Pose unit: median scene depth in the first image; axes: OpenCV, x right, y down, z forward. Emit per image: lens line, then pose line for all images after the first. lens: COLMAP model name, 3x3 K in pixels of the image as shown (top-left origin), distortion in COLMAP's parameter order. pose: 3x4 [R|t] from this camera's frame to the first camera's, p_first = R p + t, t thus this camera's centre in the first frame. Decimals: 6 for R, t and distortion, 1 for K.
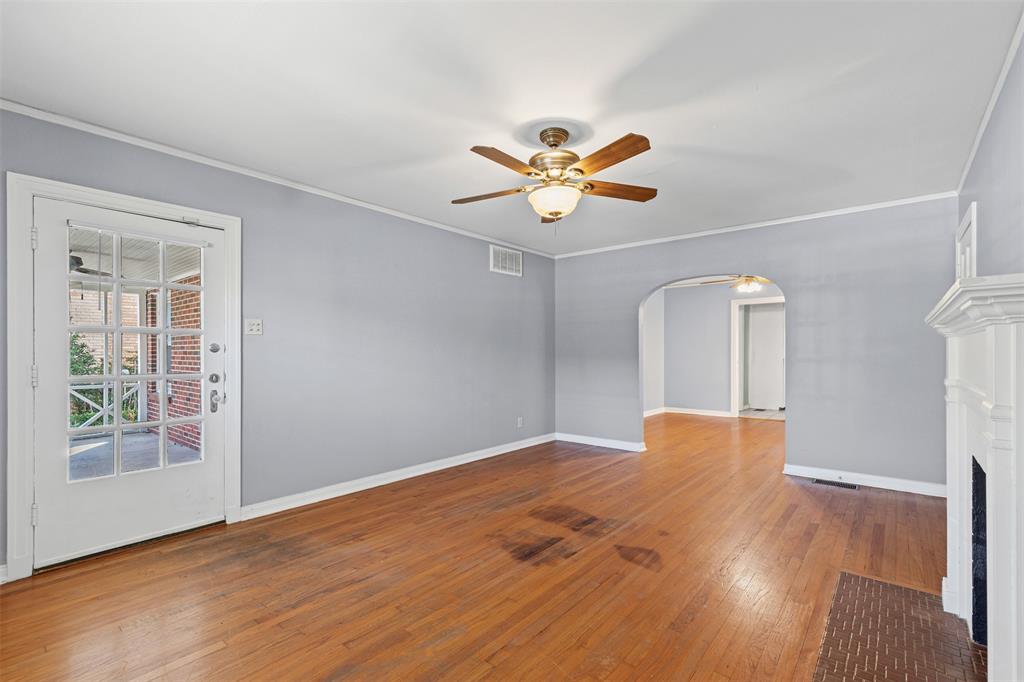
lens RADIAL K [[460.9, 0, 510.4], [0, 460.9, 349.5], [0, 0, 1]] dist [0.011821, -0.003579]
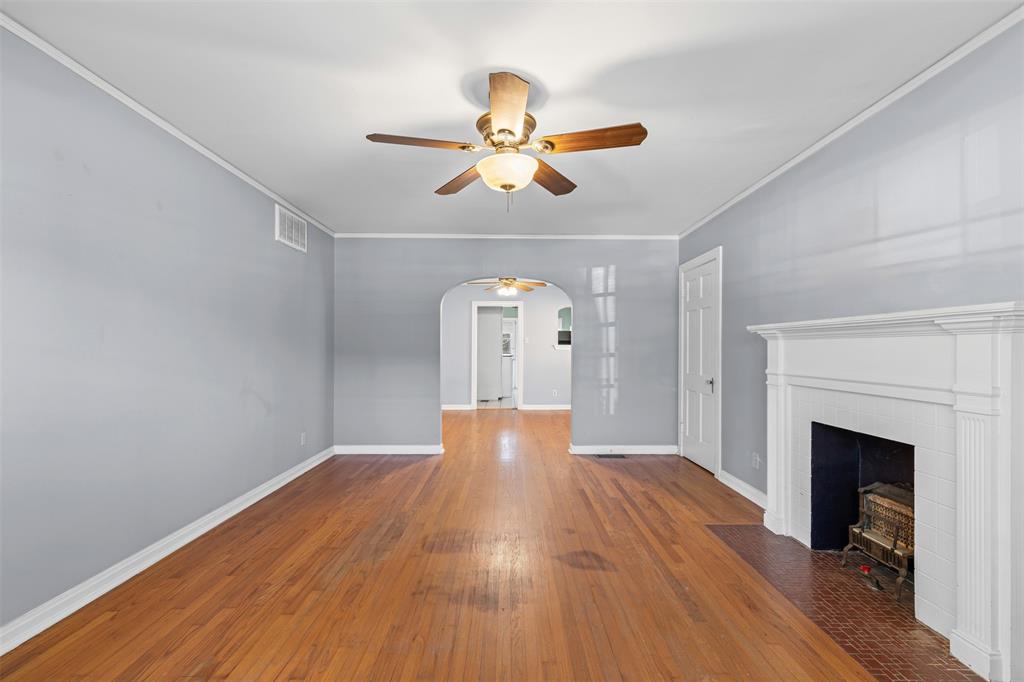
lens RADIAL K [[460.9, 0, 513.9], [0, 460.9, 346.7], [0, 0, 1]] dist [0.011821, -0.003579]
pose [[0.758906, 0.005763, 0.651175, -0.379507], [-0.006101, 0.999980, -0.001739, 0.001480], [-0.651172, -0.002653, 0.758926, 0.295833]]
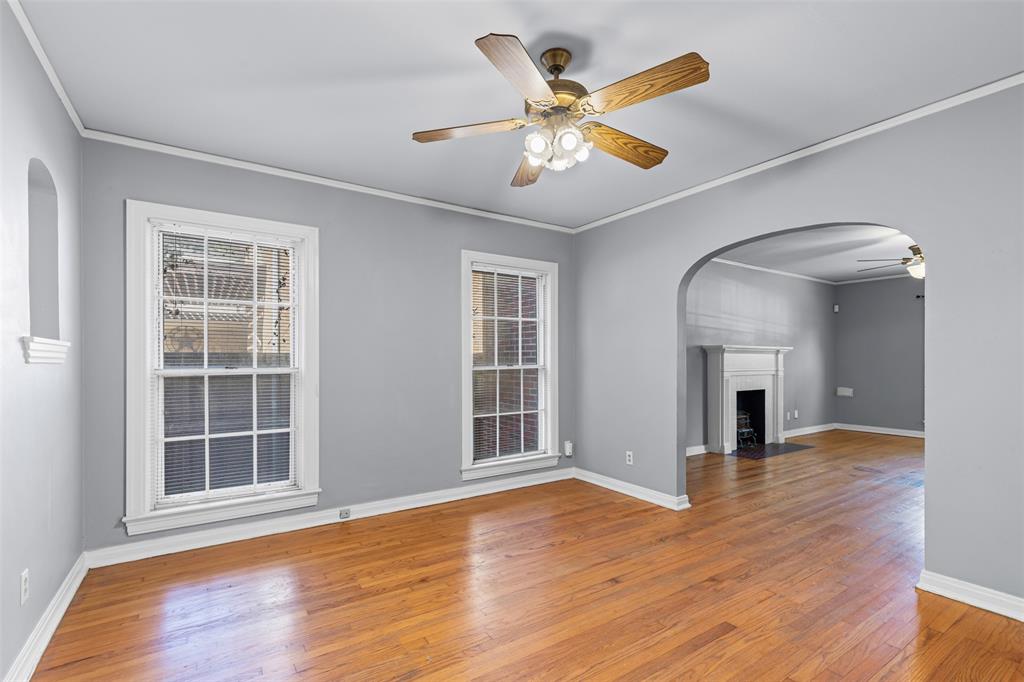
lens RADIAL K [[460.9, 0, 515.8], [0, 460.9, 358.2], [0, 0, 1]] dist [0.011821, -0.003579]
pose [[-0.960885, 0.000882, 0.276947, 0.907782], [-0.001144, 0.999974, -0.007154, 0.014728], [-0.276946, -0.007191, -0.960859, 2.581459]]
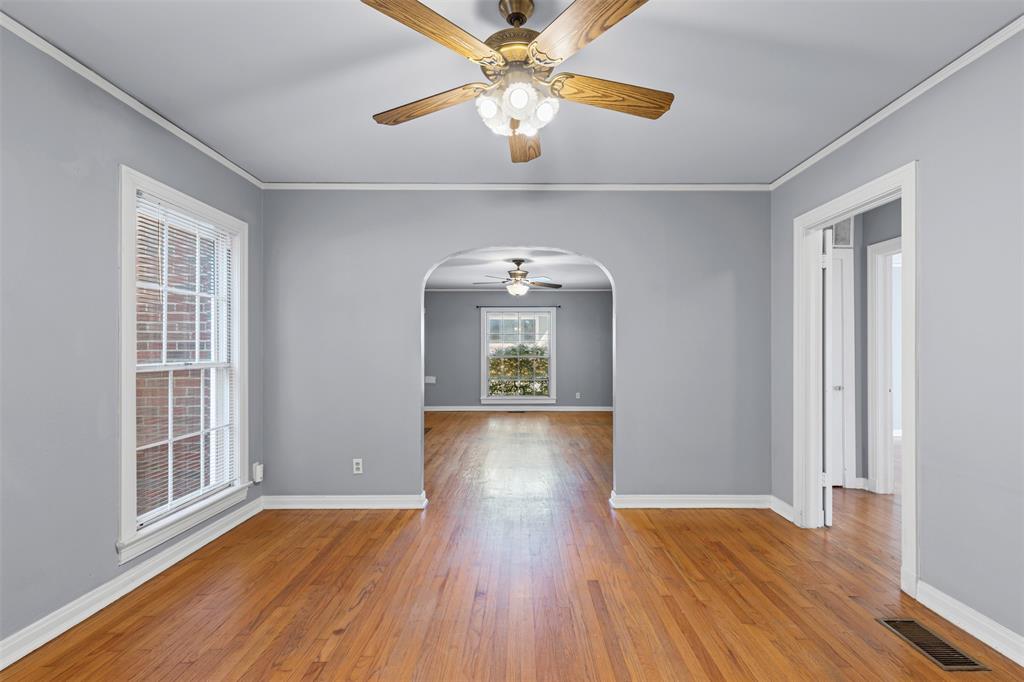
lens RADIAL K [[460.9, 0, 516.1], [0, 460.9, 346.9], [0, 0, 1]] dist [0.011821, -0.003579]
pose [[-0.770143, -0.007318, -0.637829, 1.361913], [0.004207, 0.999854, -0.016552, 0.012655], [0.637857, -0.015431, -0.770000, 2.385070]]
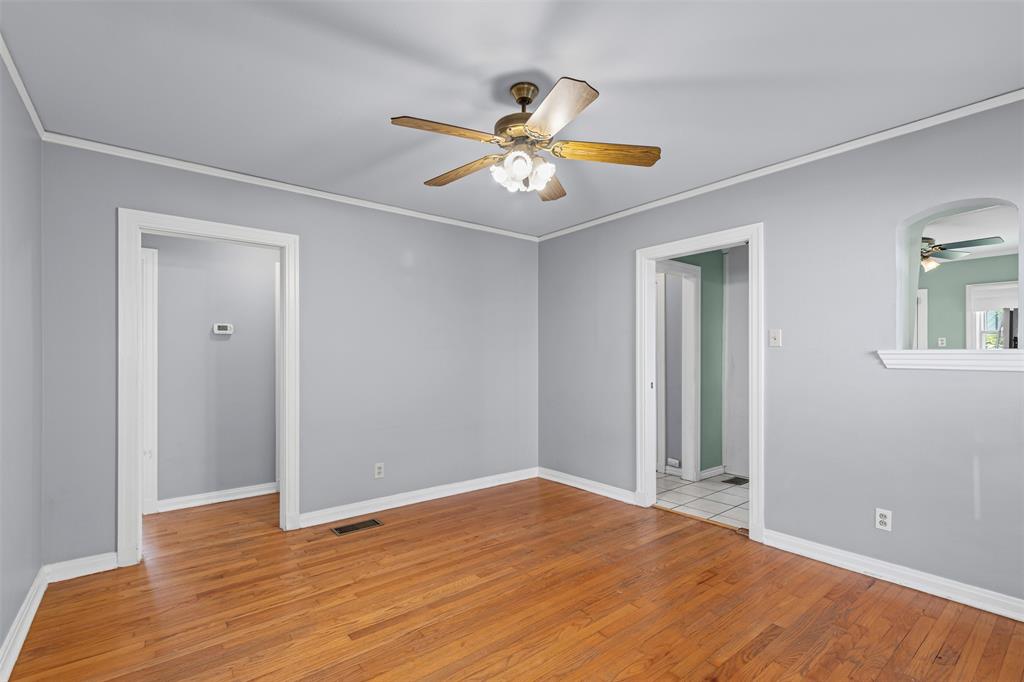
lens RADIAL K [[460.9, 0, 511.2], [0, 460.9, 353.7], [0, 0, 1]] dist [0.011821, -0.003579]
pose [[0.979743, -0.006408, -0.200155, 1.140593], [0.004605, 0.999945, -0.009472, -0.002541], [0.200204, 0.008358, 0.979719, 1.329466]]
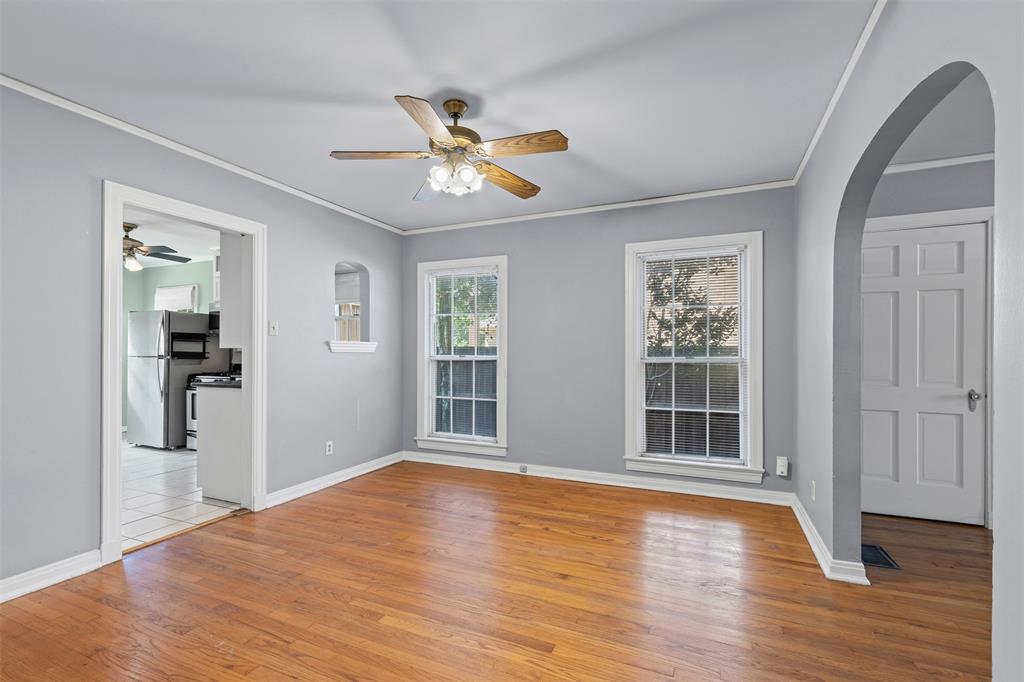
lens RADIAL K [[460.9, 0, 513.6], [0, 460.9, 350.8], [0, 0, 1]] dist [0.011821, -0.003579]
pose [[-0.284244, -0.001531, 0.958751, 0.278989], [-0.004184, 0.999991, 0.000356, 0.009976], [-0.958743, -0.003910, -0.284248, 2.103967]]
